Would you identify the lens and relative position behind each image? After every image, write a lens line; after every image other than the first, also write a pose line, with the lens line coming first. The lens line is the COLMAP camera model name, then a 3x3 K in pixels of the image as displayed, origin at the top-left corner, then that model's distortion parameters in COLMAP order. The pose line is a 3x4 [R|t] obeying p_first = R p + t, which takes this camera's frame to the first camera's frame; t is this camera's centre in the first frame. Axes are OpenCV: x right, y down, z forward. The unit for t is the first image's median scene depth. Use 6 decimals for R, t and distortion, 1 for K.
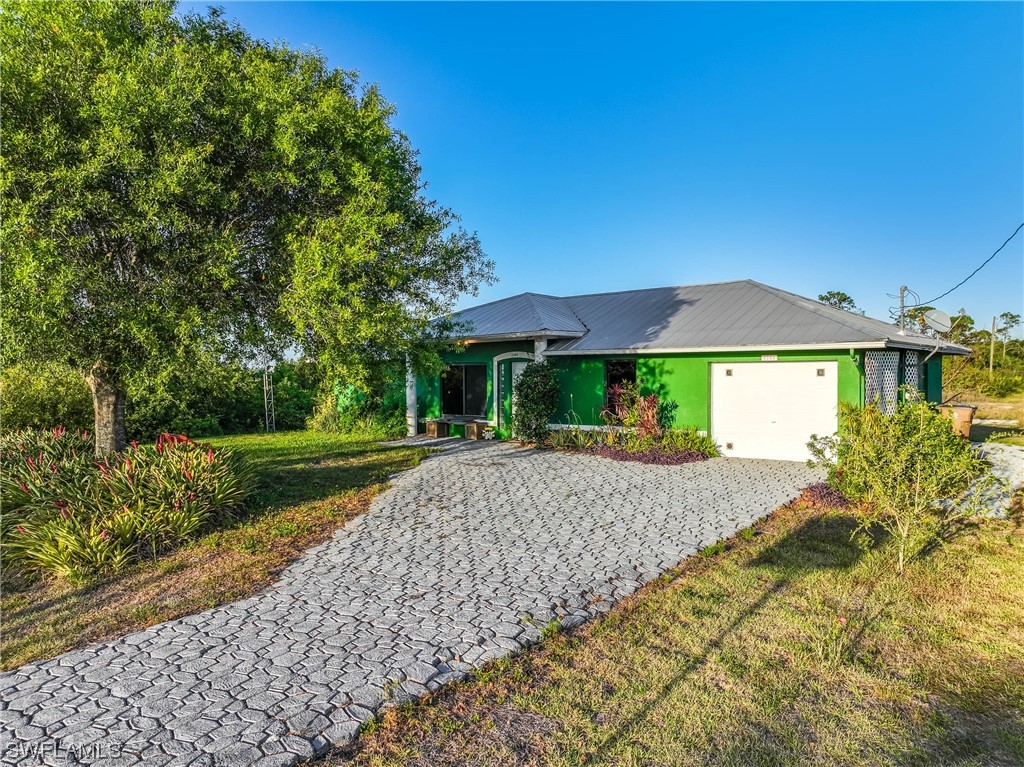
lens RADIAL K [[749.1, 0, 512.0], [0, 749.1, 383.5], [0, 0, 1]] dist [-0.004635, 0.001890]
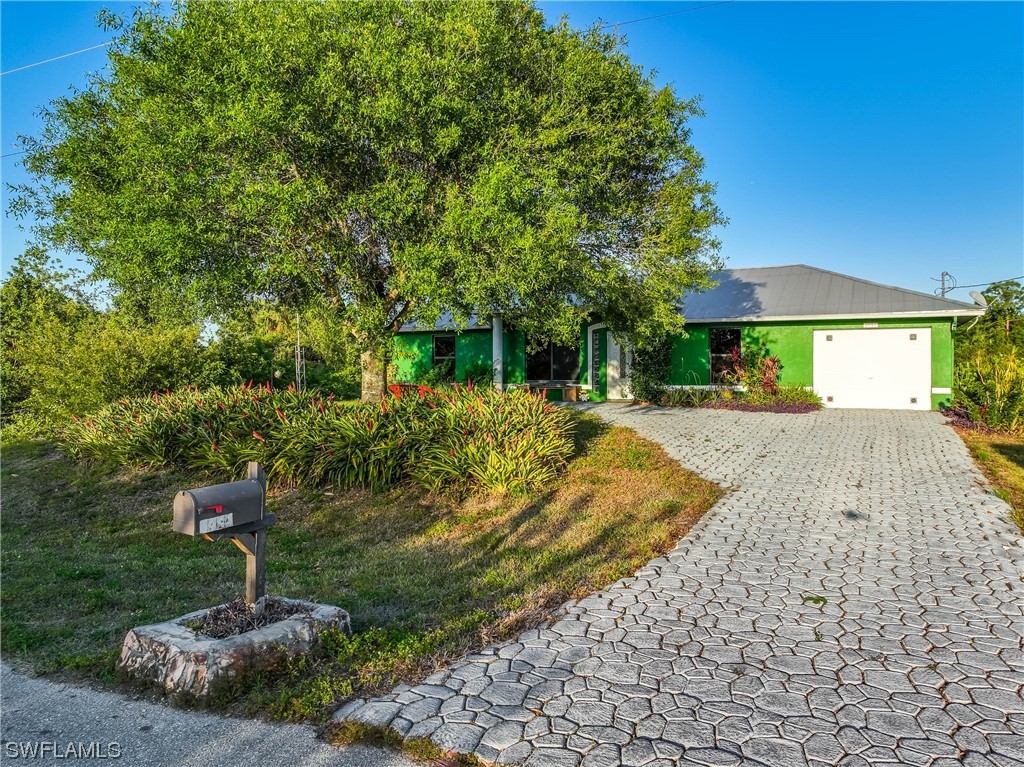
lens RADIAL K [[749.1, 0, 512.0], [0, 749.1, 383.5], [0, 0, 1]] dist [-0.004635, 0.001890]
pose [[0.971301, 0.001732, 0.237846, -0.475841], [-0.003195, 0.999978, 0.005769, 0.051413], [-0.237830, -0.006363, 0.971286, -0.043579]]
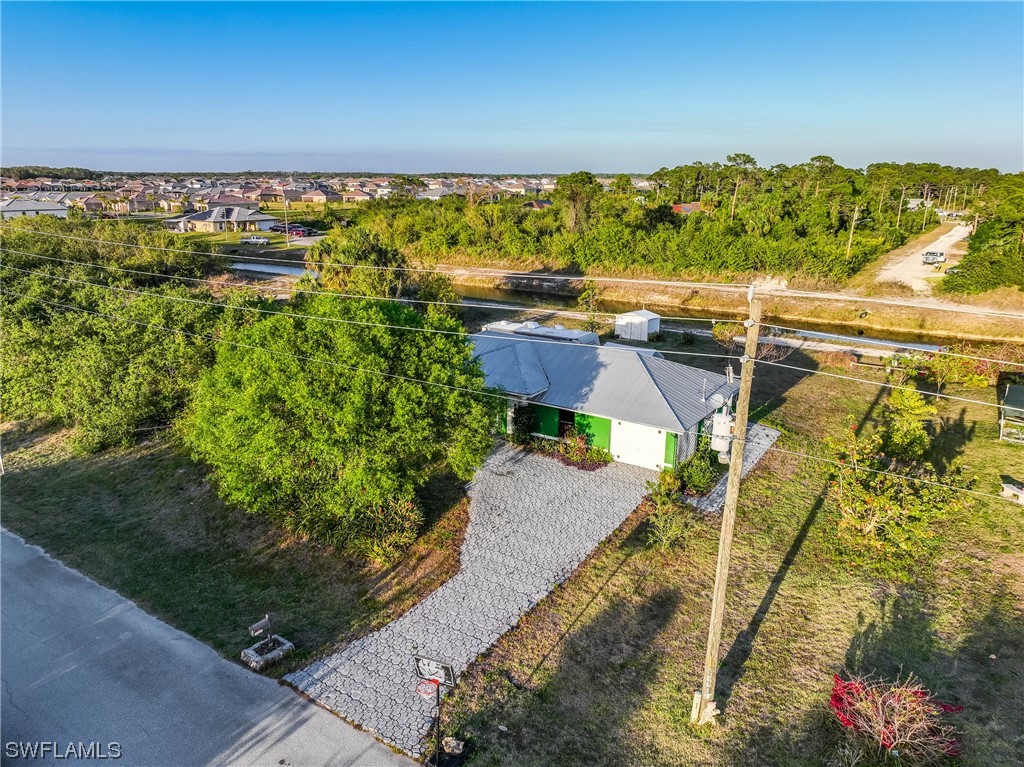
lens RADIAL K [[749.1, 0, 512.0], [0, 749.1, 383.5], [0, 0, 1]] dist [-0.004635, 0.001890]
pose [[0.994308, -0.016513, 0.105257, -0.215457], [-0.012135, 0.963933, 0.265867, -0.647895], [-0.105851, -0.265631, 0.958246, -0.895030]]
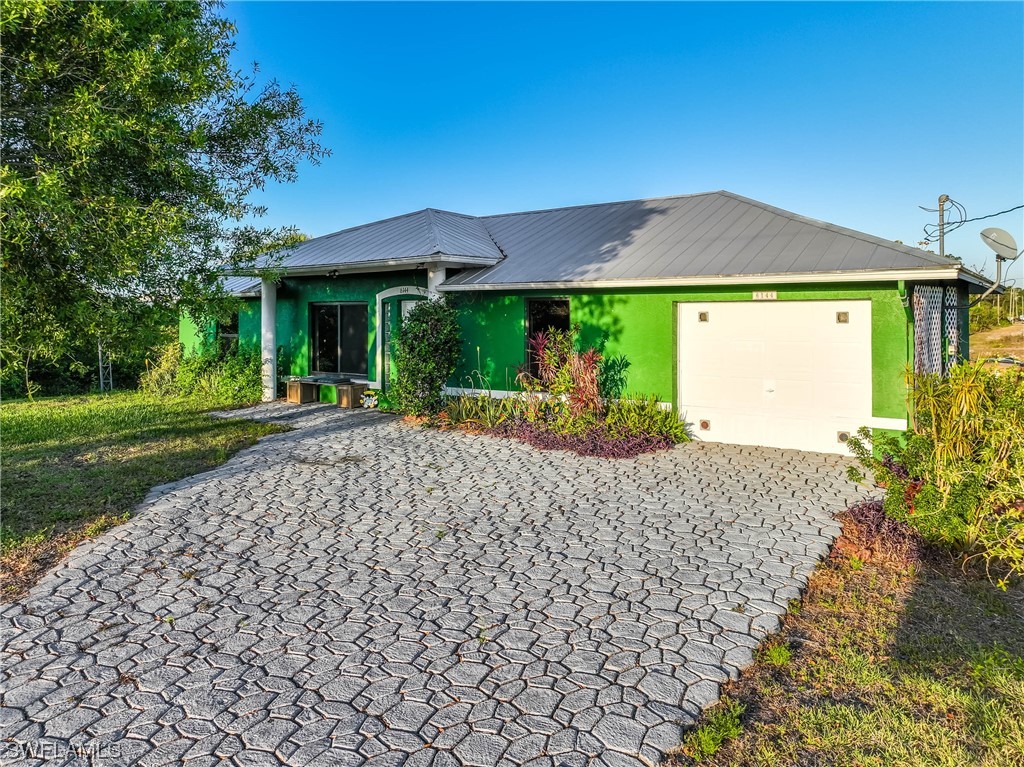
lens RADIAL K [[753.5, 0, 512.3], [0, 753.5, 299.6], [0, 0, 1]] dist [0.002797, 0.001843]
pose [[0.997660, 0.004058, 0.068252, 0.067800], [-0.001848, 0.999473, -0.032409, -0.007306], [-0.068348, 0.032208, 0.997142, 0.318946]]
